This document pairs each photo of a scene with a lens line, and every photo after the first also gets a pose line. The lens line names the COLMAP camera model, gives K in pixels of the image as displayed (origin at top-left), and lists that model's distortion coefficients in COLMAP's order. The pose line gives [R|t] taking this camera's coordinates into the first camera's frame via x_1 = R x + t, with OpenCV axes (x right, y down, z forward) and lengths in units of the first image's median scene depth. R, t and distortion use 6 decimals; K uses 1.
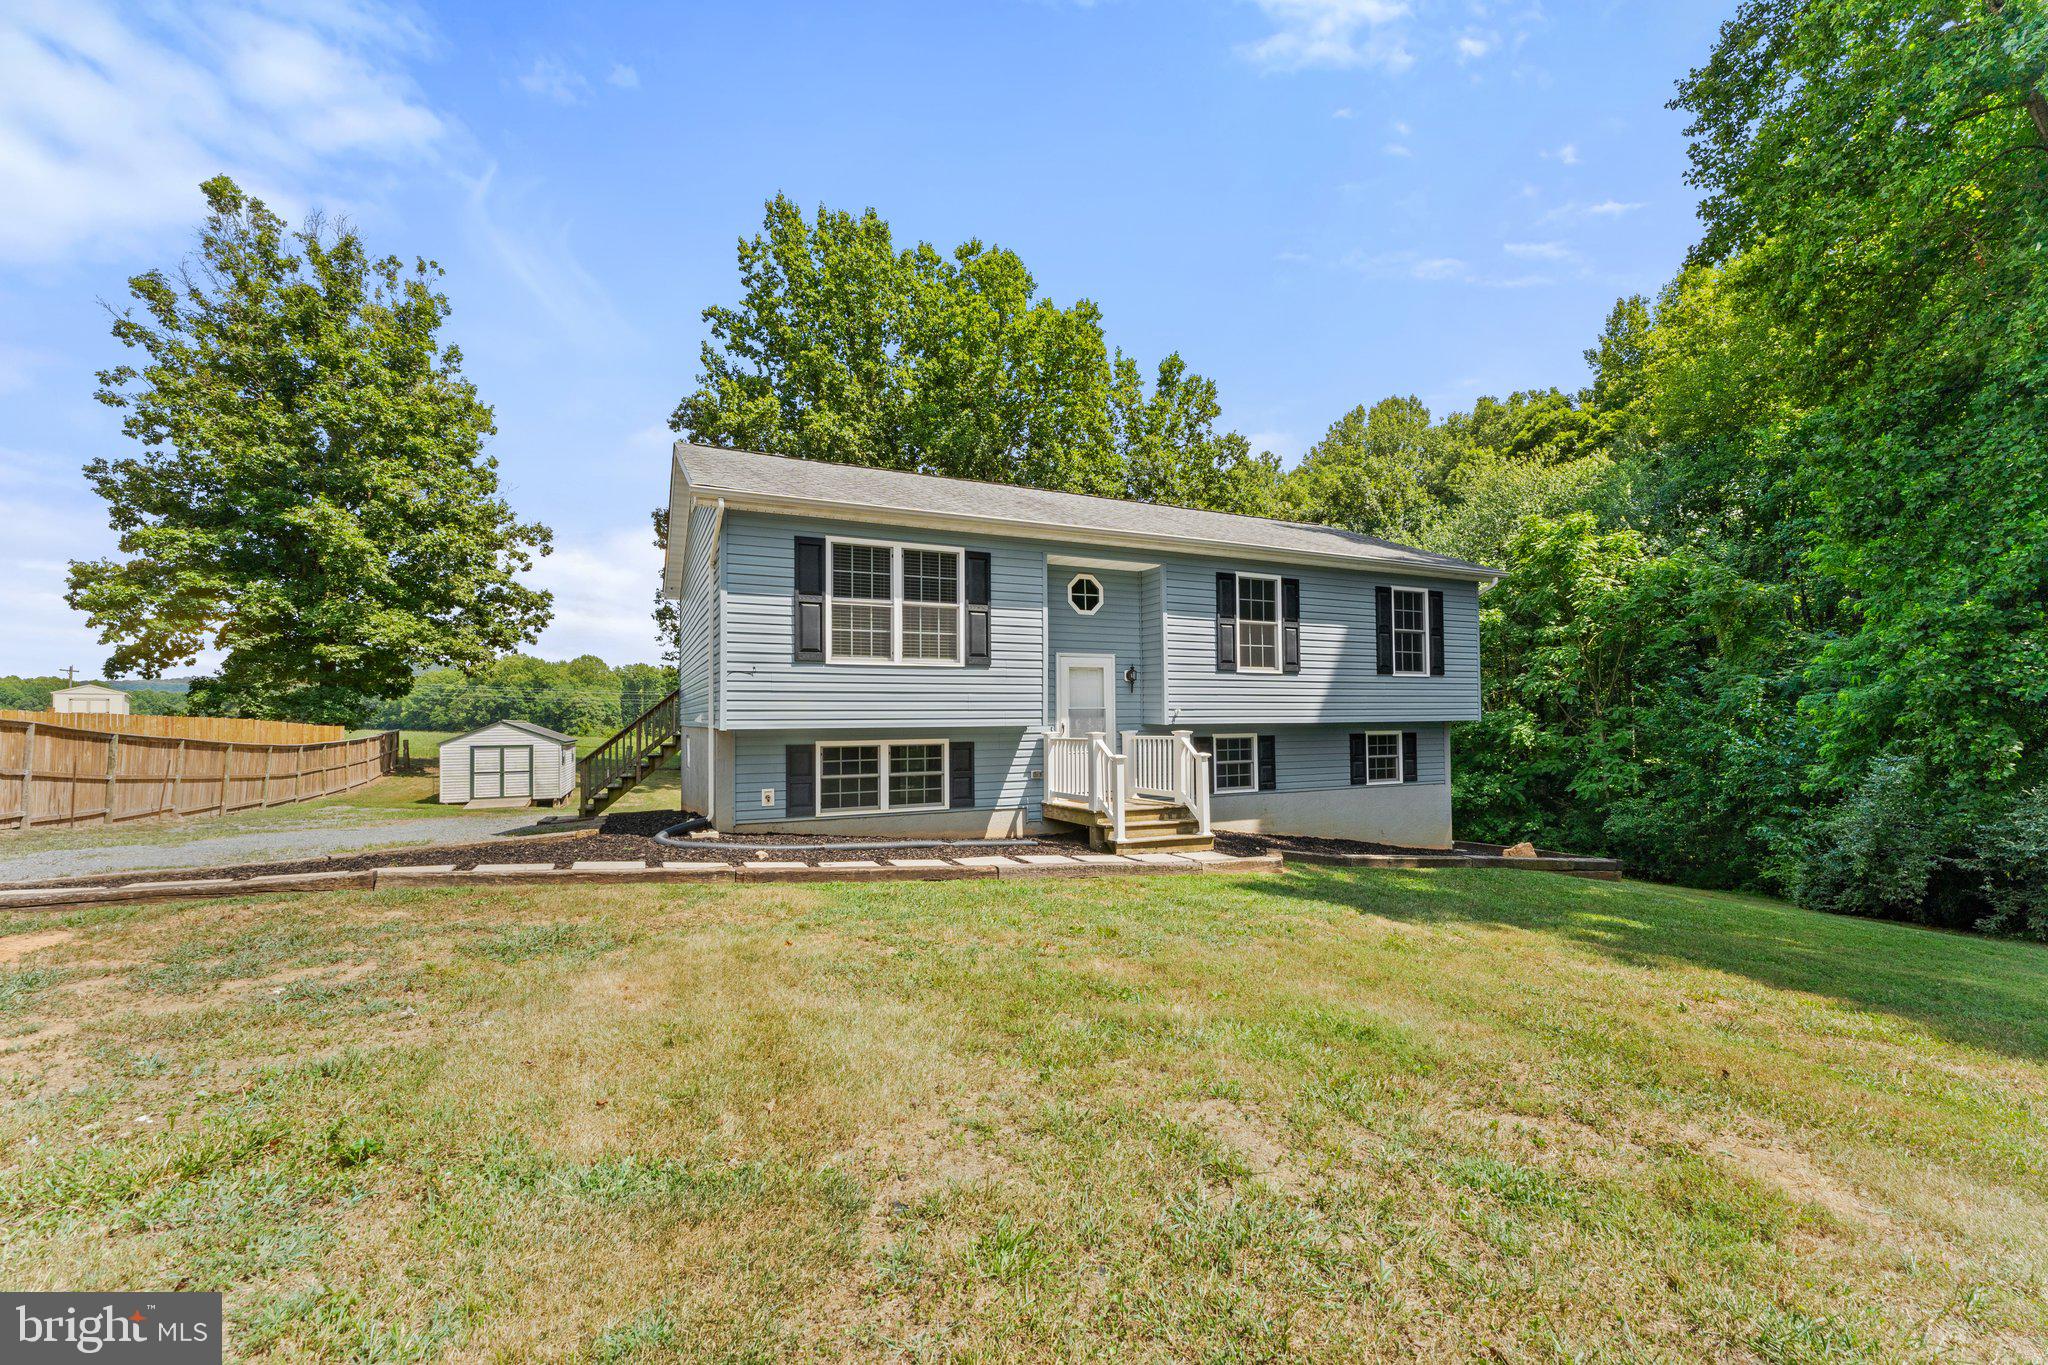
lens RADIAL K [[832.3, 0, 1027.0], [0, 832.3, 688.8], [0, 0, 1]] dist [0.001103, -0.000039]
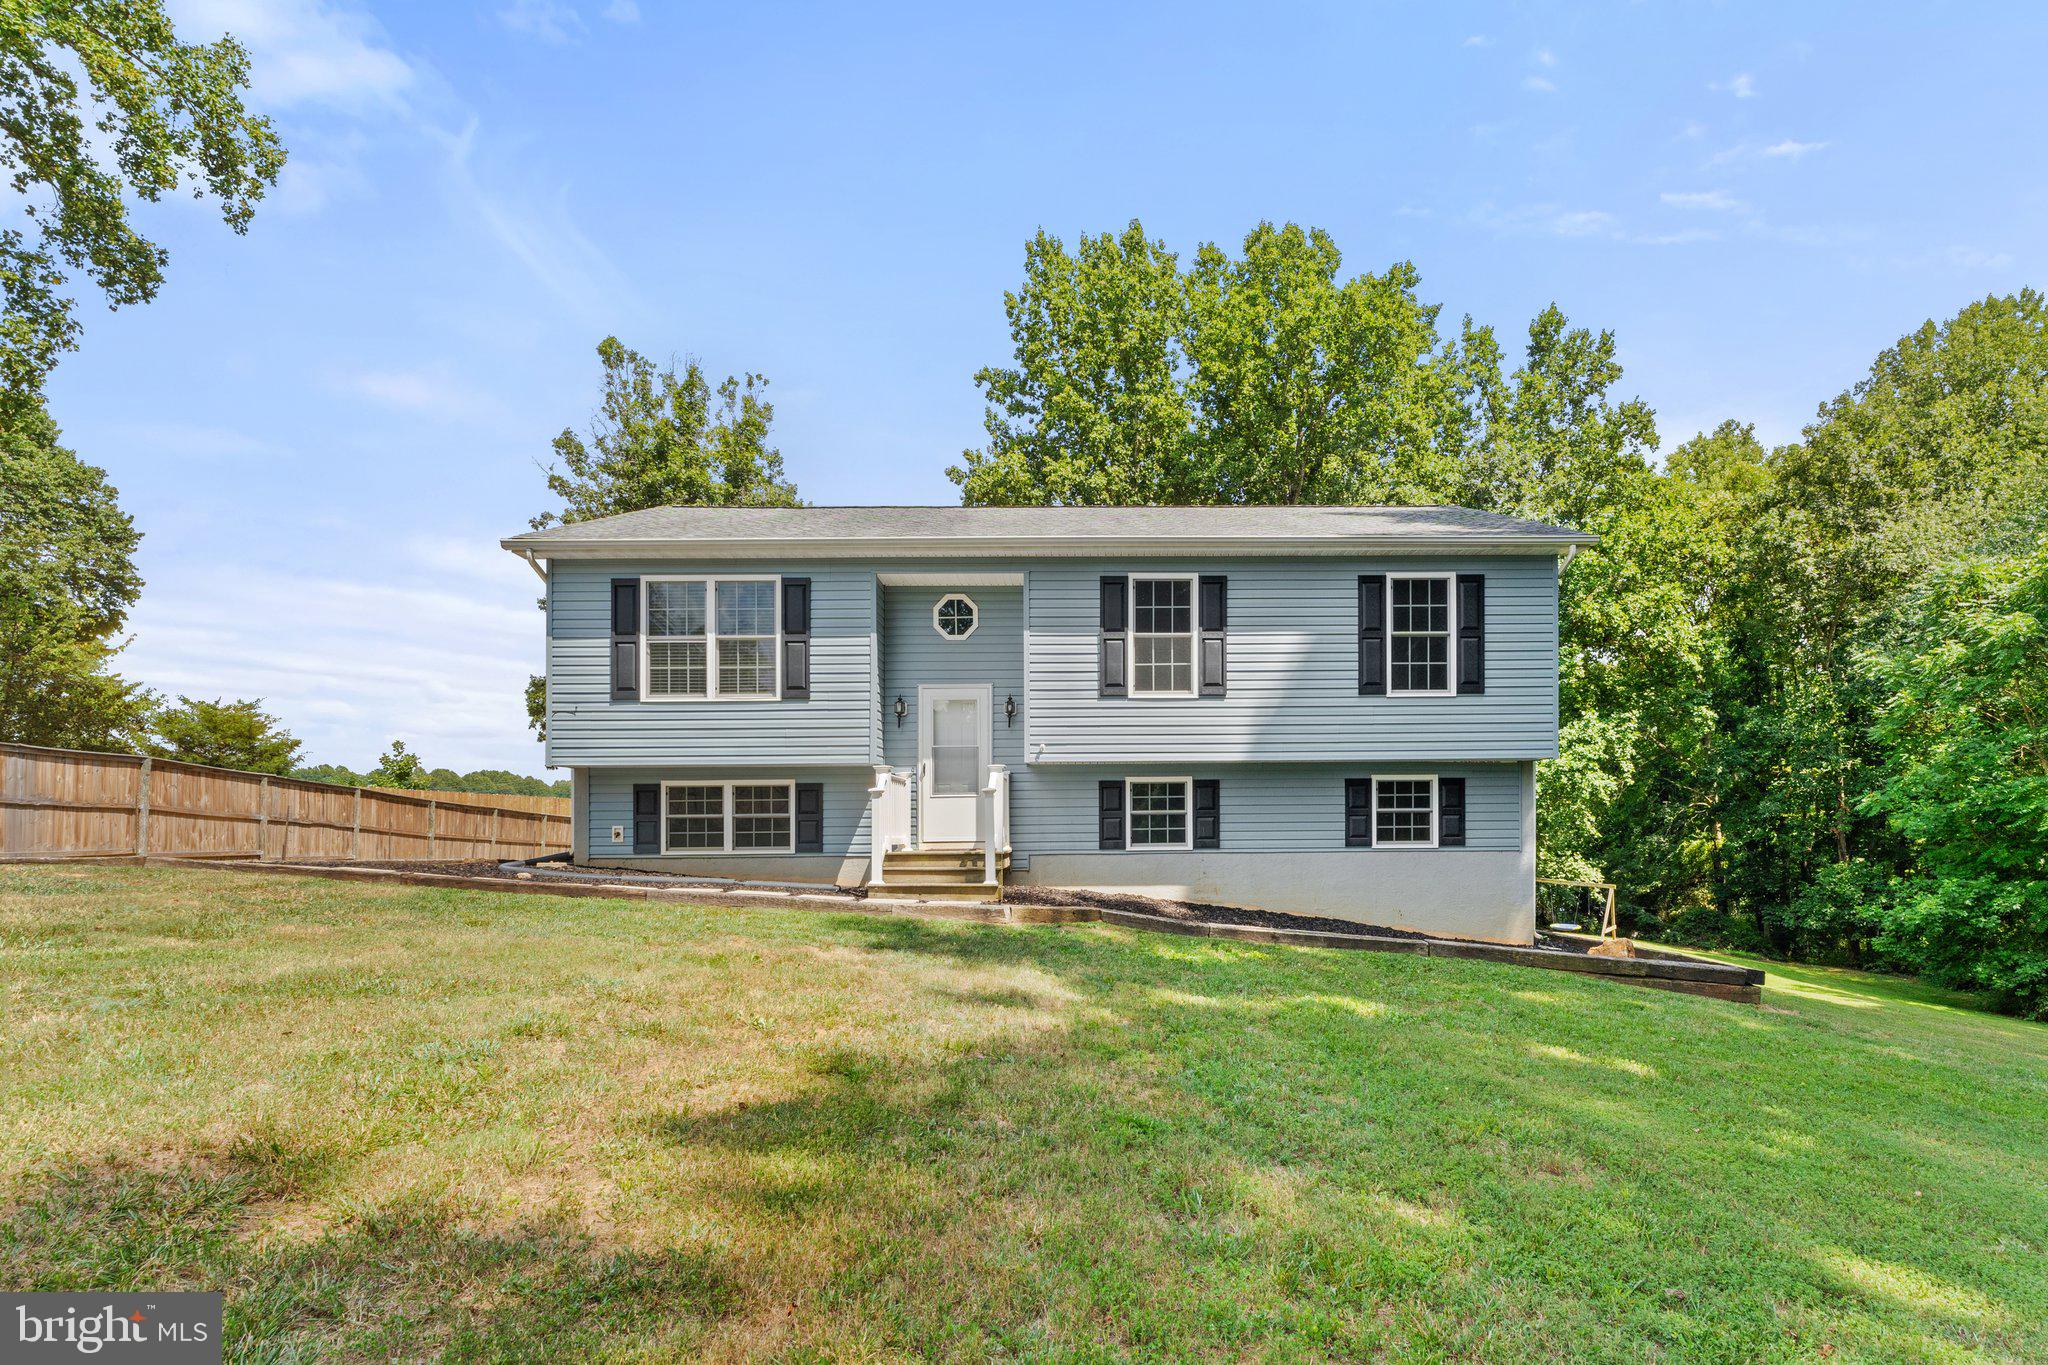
lens RADIAL K [[848.4, 0, 1037.3], [0, 848.4, 711.6], [0, 0, 1]] dist [0.007639, 0.000043]
pose [[0.906209, -0.023734, -0.422164, 0.508976], [0.016223, 0.999640, -0.021376, 0.008515], [0.422519, 0.012523, 0.906268, 0.222593]]
